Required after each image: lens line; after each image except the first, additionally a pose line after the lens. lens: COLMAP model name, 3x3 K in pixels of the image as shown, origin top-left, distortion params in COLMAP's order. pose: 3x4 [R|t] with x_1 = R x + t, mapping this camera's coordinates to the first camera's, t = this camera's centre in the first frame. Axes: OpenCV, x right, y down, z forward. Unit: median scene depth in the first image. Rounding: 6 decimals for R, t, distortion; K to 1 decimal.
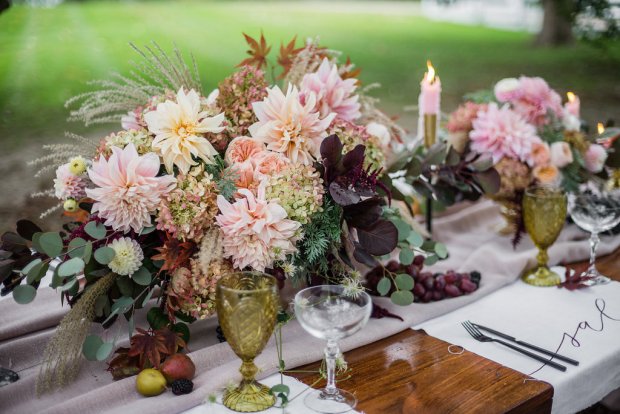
lens RADIAL K [[921.8, 0, 313.6], [0, 921.8, 211.1], [0, 0, 1]] dist [-0.015002, 0.000000]
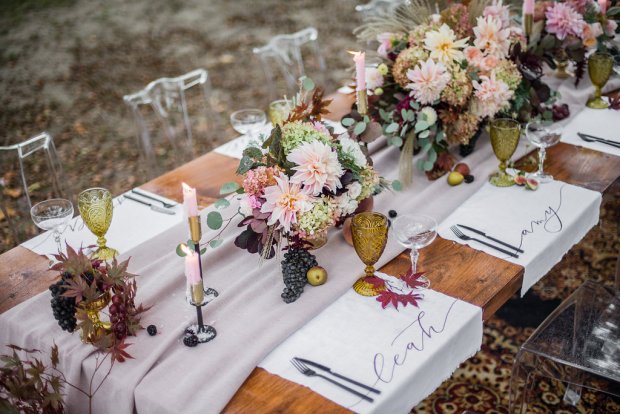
lens RADIAL K [[921.8, 0, 309.7], [0, 921.8, 204.2], [0, 0, 1]] dist [-0.015002, 0.000000]
pose [[0.983152, -0.113668, 0.143151, -0.736579], [0.085391, 0.978035, 0.190146, -0.158299], [-0.161620, -0.174718, 0.971263, -0.861675]]
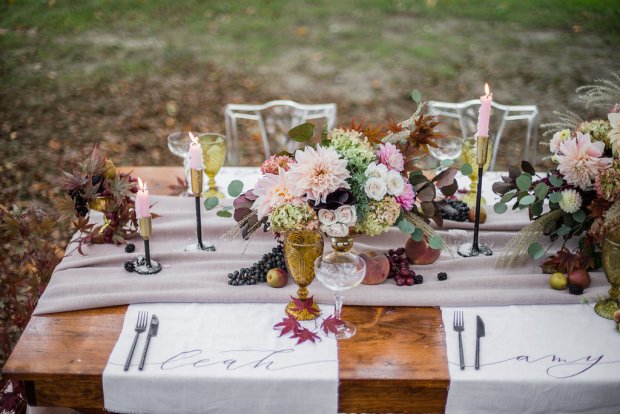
lens RADIAL K [[921.8, 0, 311.4], [0, 921.8, 205.9], [0, 0, 1]] dist [-0.015002, 0.000000]
pose [[0.746346, 0.274248, -0.606428, 0.416970], [-0.200120, 0.961464, 0.188516, -0.149544], [0.634759, -0.019340, 0.772468, -0.490646]]
